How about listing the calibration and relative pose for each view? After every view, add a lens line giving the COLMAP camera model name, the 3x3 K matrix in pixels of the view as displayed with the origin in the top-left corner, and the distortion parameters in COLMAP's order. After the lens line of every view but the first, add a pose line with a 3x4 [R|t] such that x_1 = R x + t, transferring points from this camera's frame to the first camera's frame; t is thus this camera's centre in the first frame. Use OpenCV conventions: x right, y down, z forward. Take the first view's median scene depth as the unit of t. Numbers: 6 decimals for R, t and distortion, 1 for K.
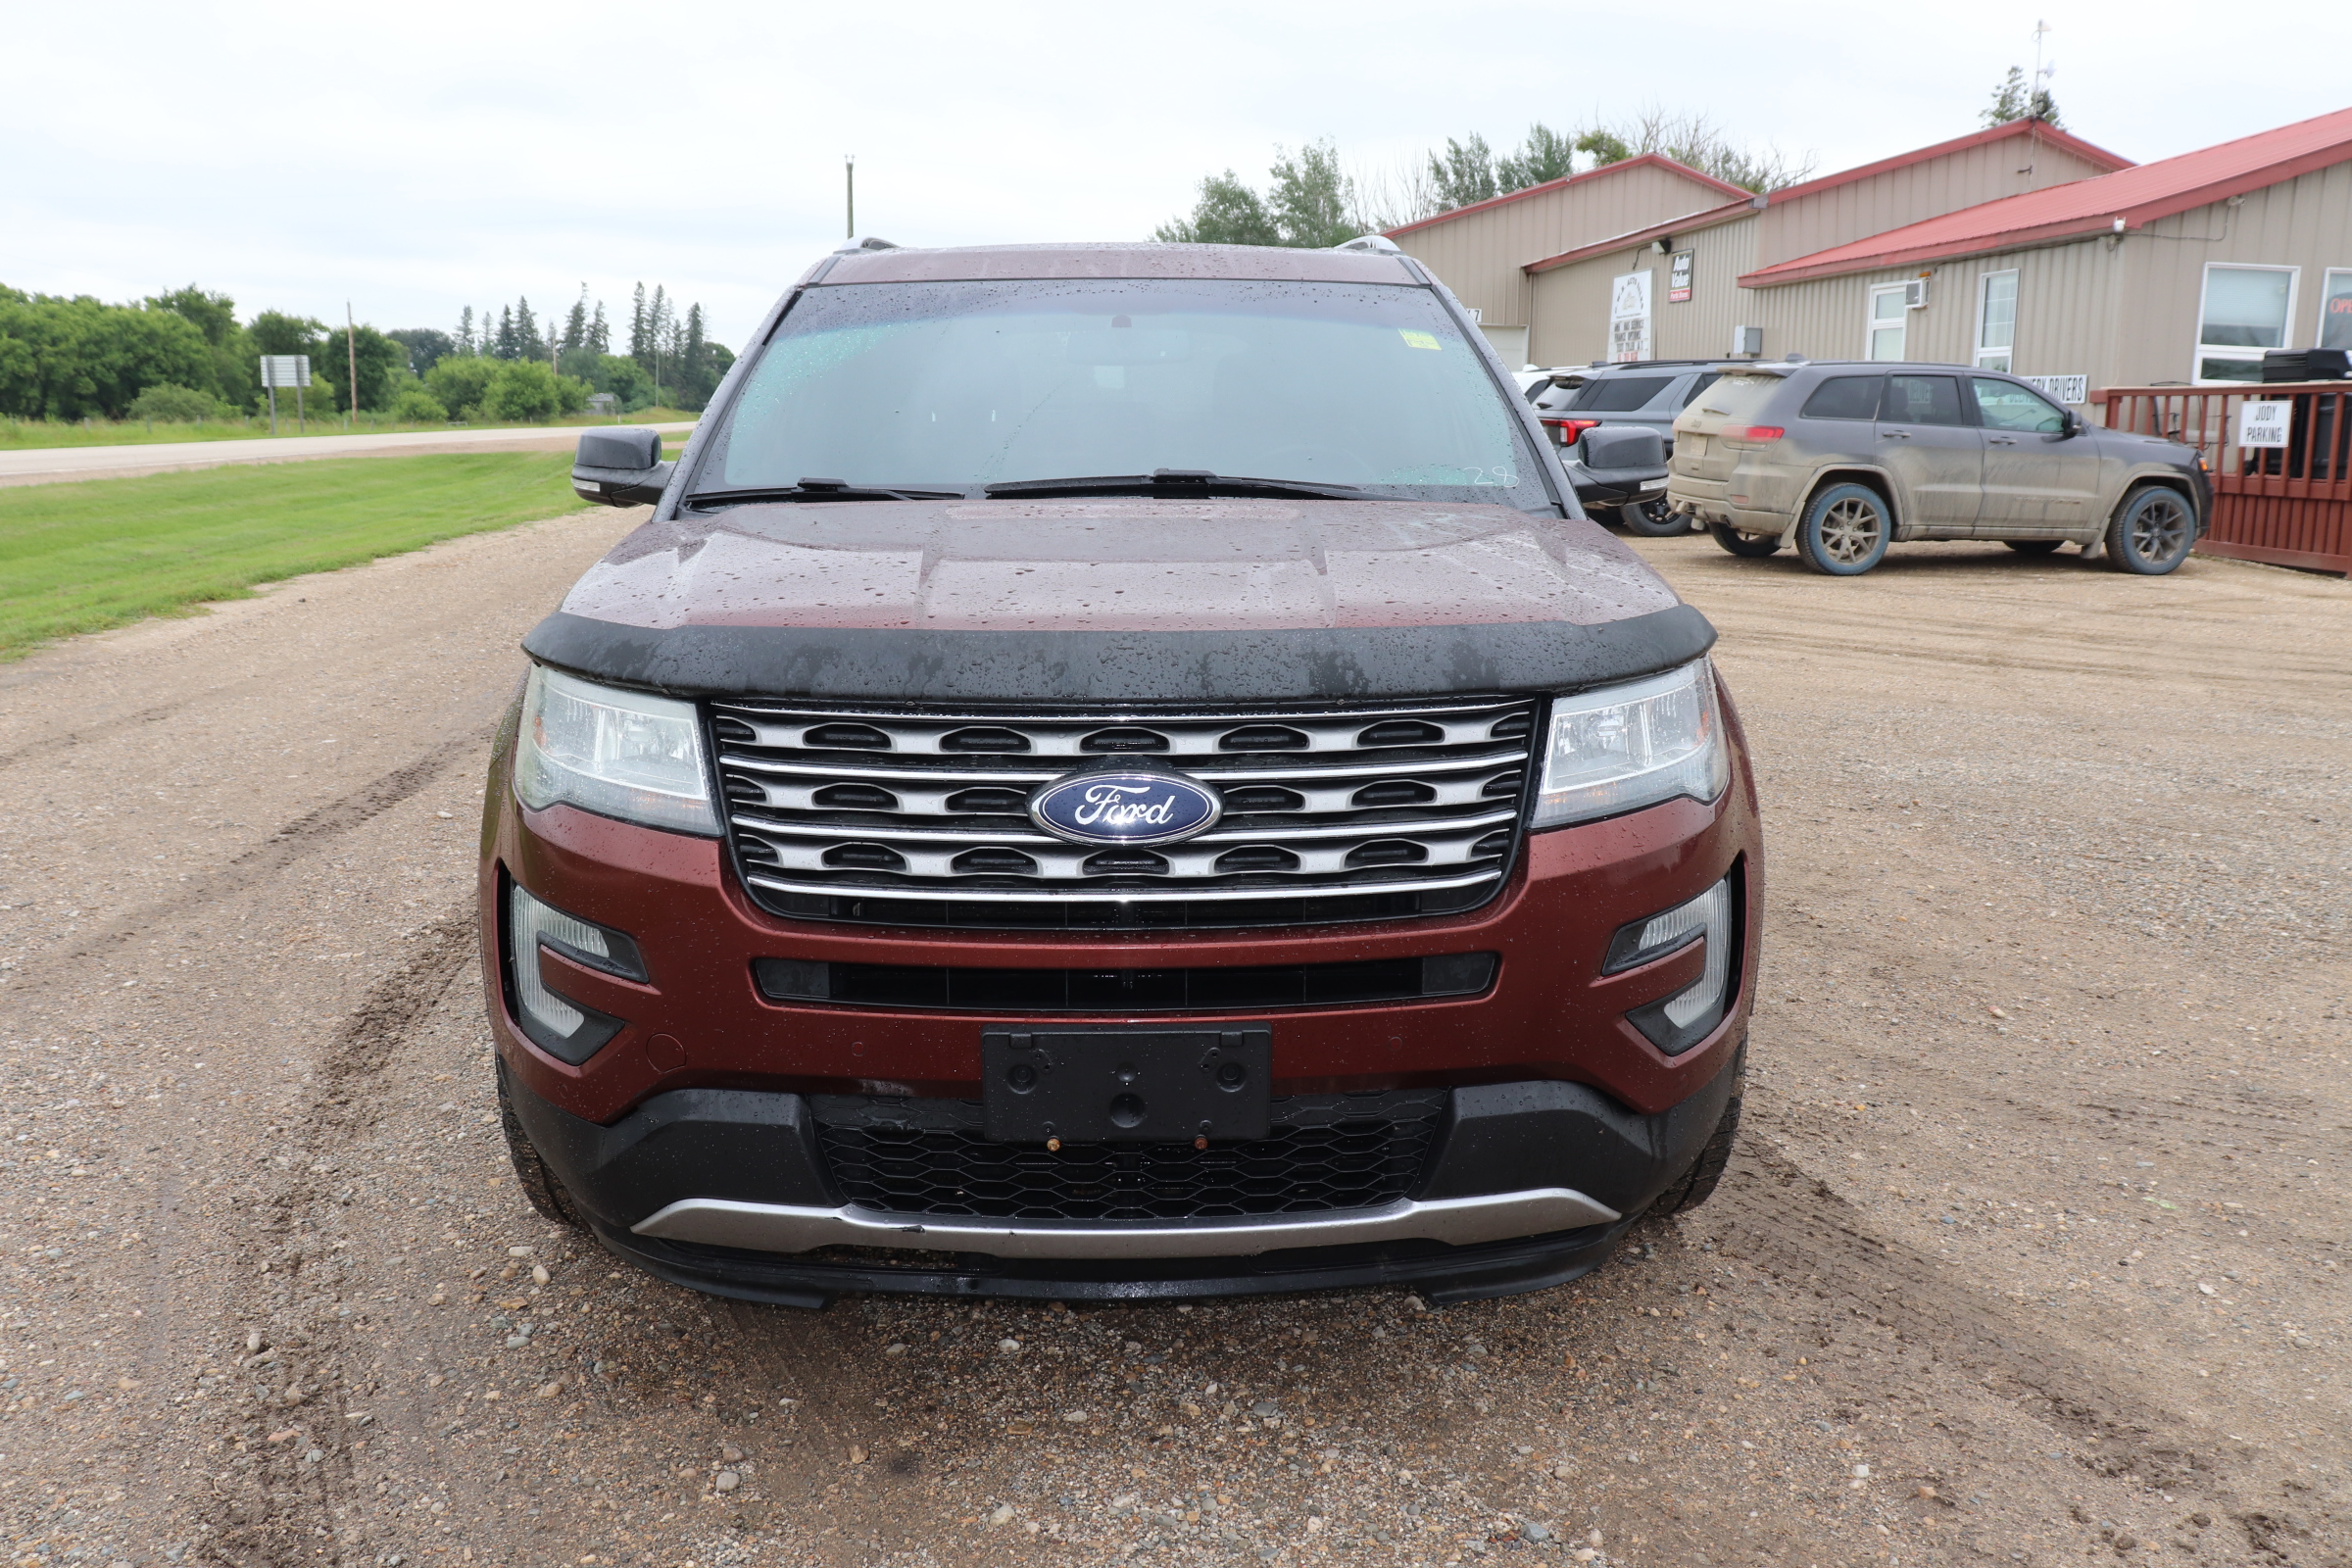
lens RADIAL K [[1926.9, 0, 1183.9], [0, 1926.9, 780.6], [0, 0, 1]] dist [-0.173290, 0.157914]
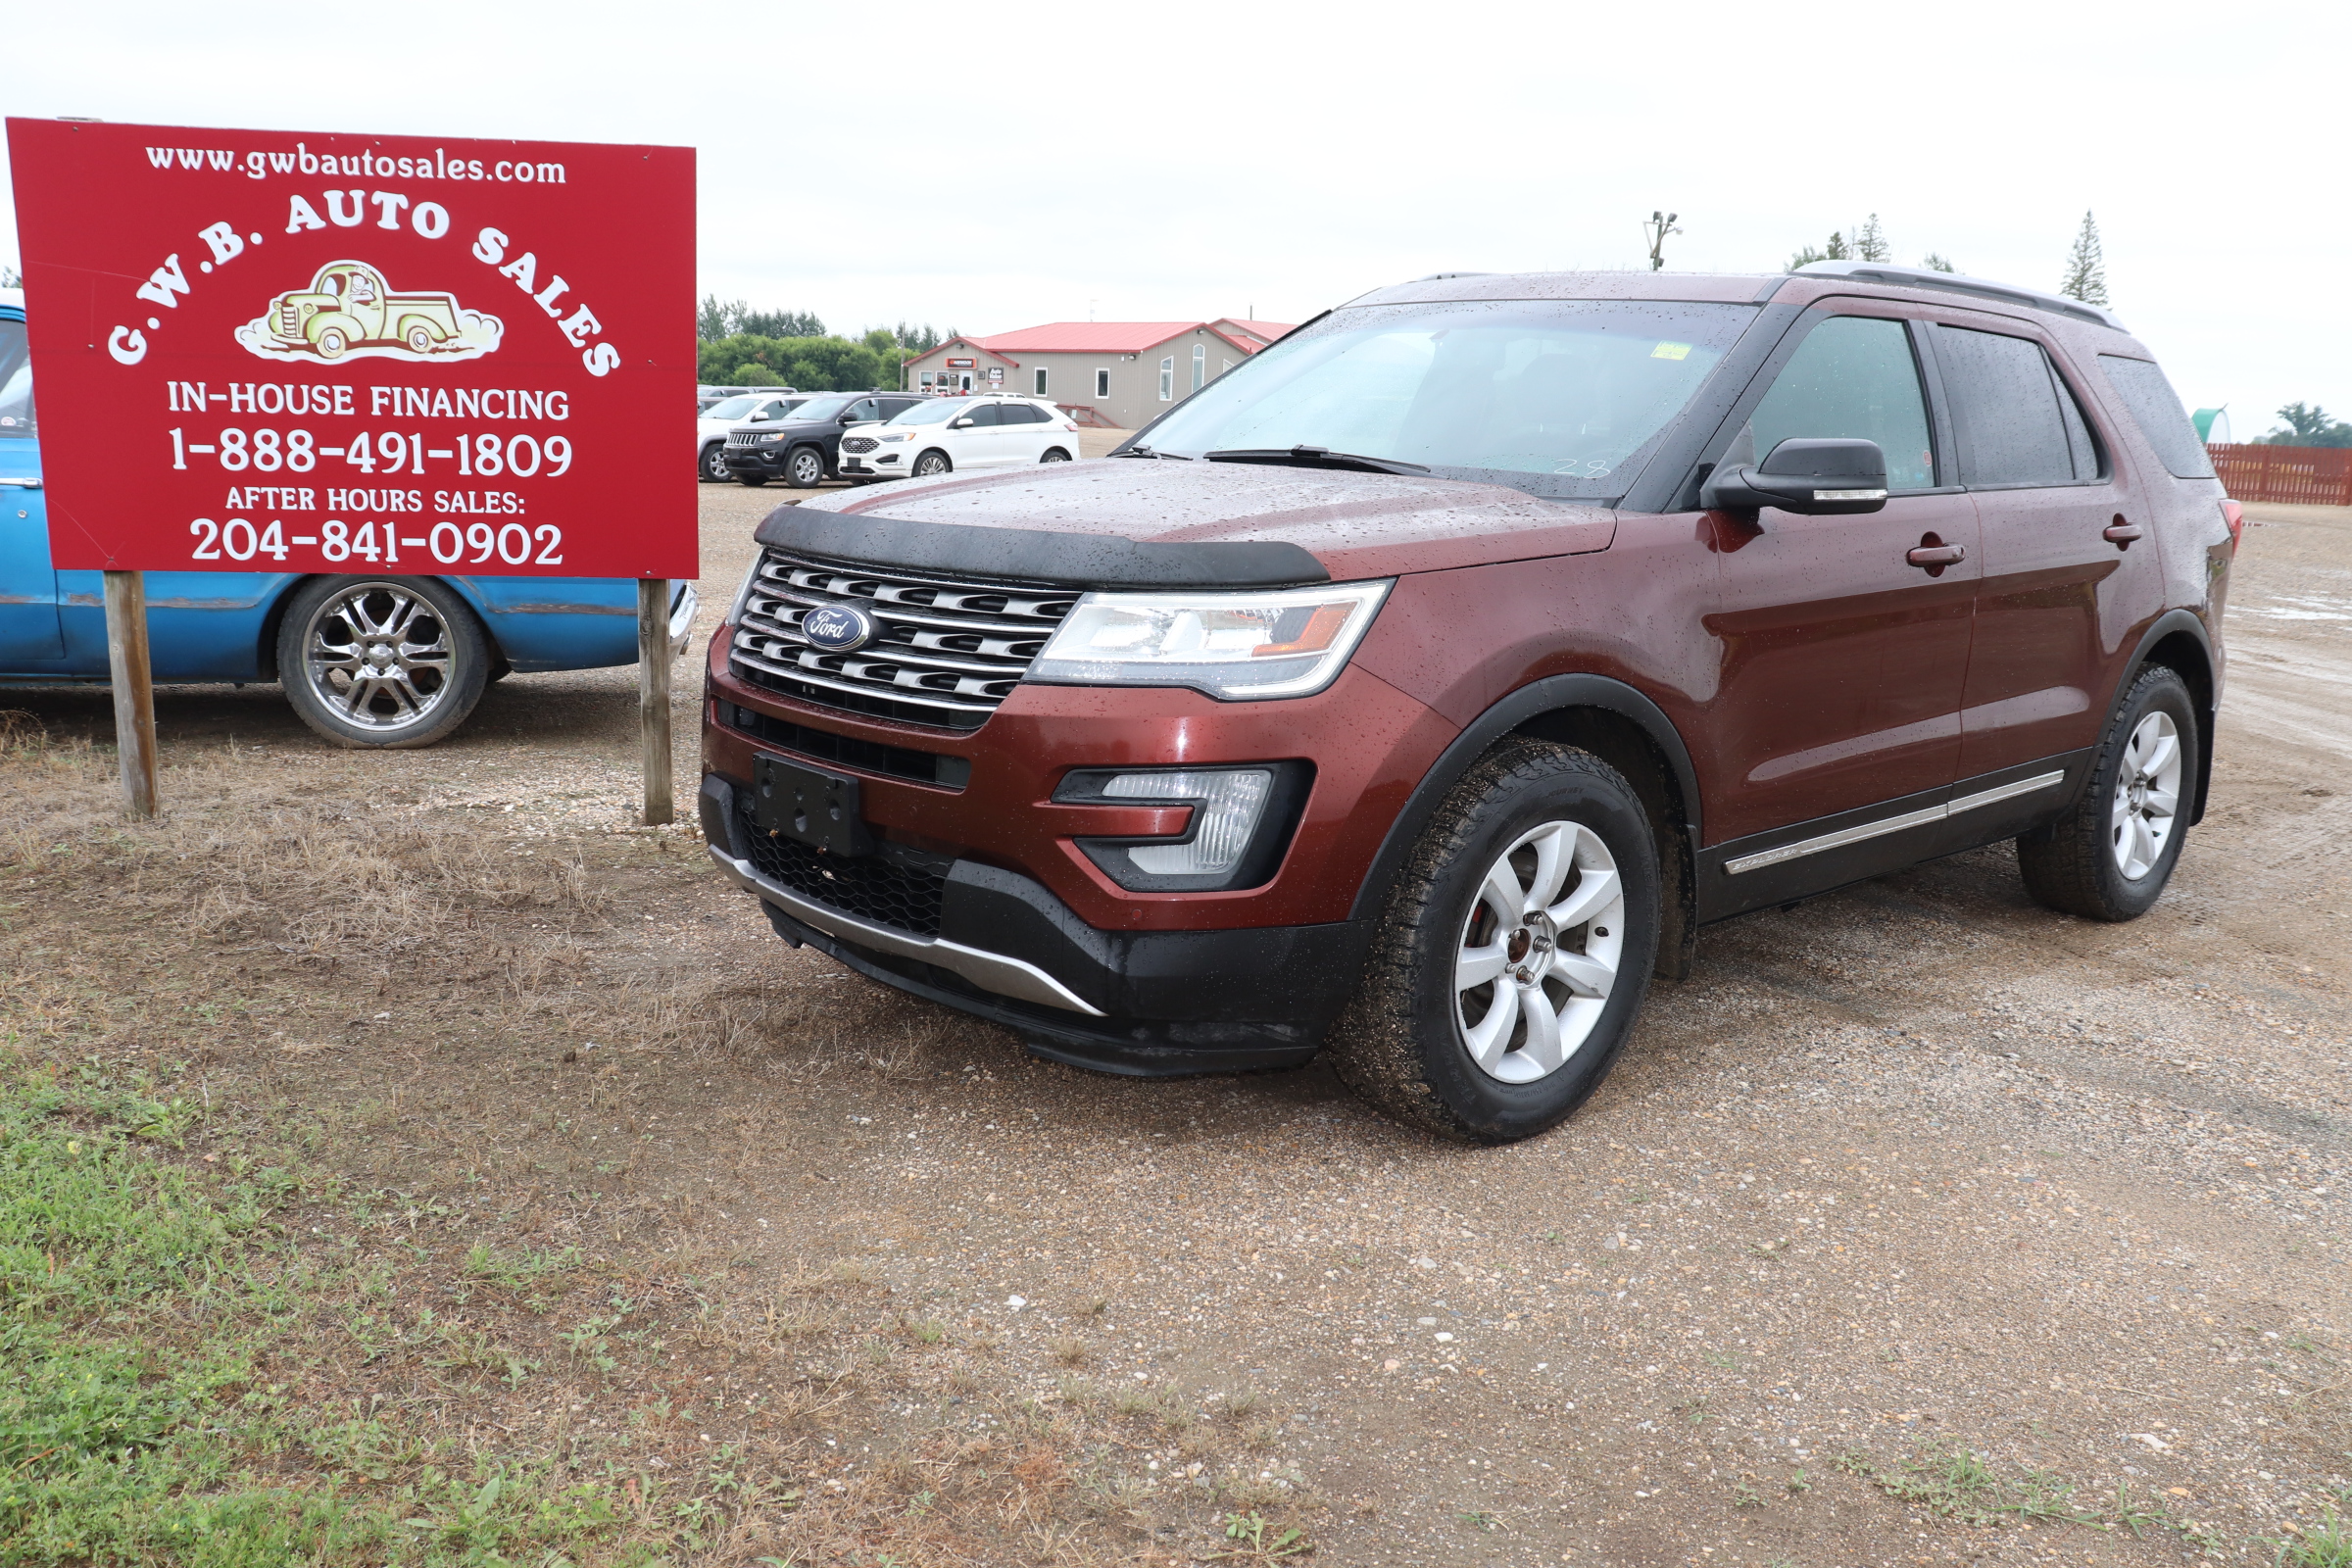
lens RADIAL K [[1926.9, 0, 1183.9], [0, 1926.9, 780.6], [0, 0, 1]] dist [-0.173290, 0.157914]
pose [[0.637373, 0.160598, -0.753634, 0.917105], [-0.189290, 0.980703, 0.048897, 0.005019], [0.746943, 0.111490, 0.655474, 0.150236]]
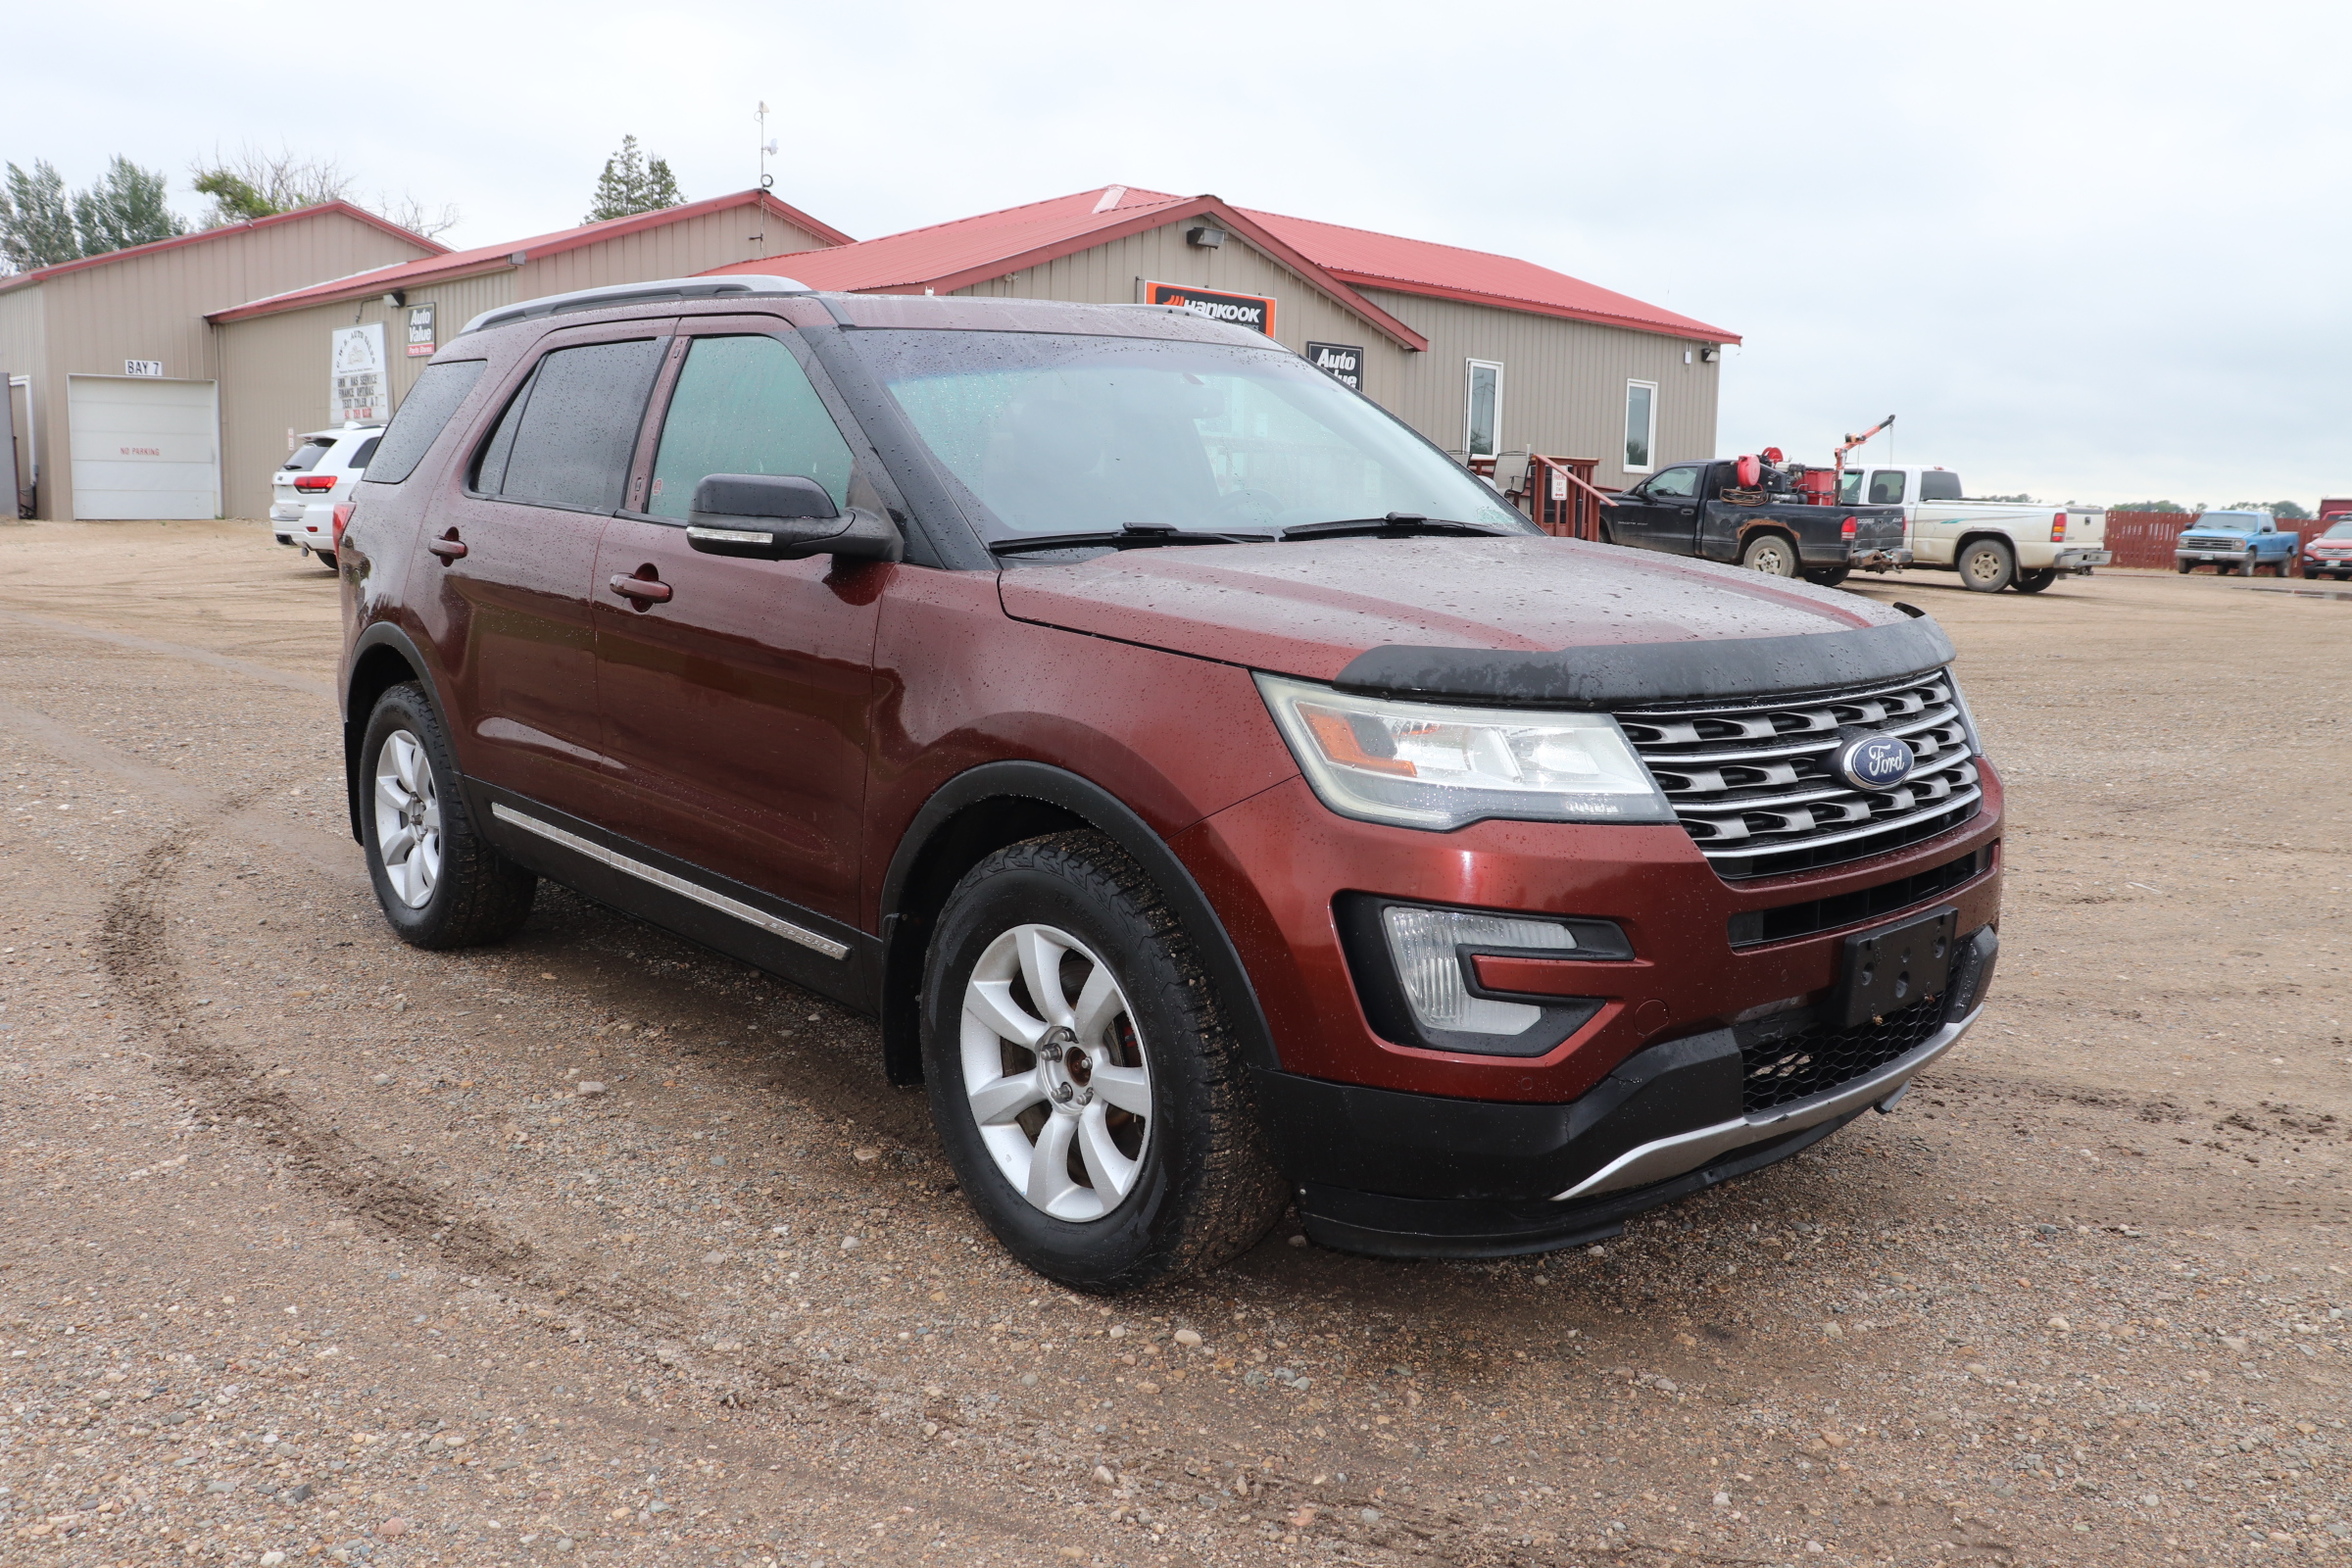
lens RADIAL K [[1931.4, 0, 1176.0], [0, 1931.4, 784.0], [0, 0, 1]] dist [-0.165062, 0.149626]
pose [[0.757127, -0.100896, 0.645429, -0.873708], [0.118425, 0.992830, 0.016284, -0.034700], [-0.642444, 0.064106, 0.763646, 0.211197]]
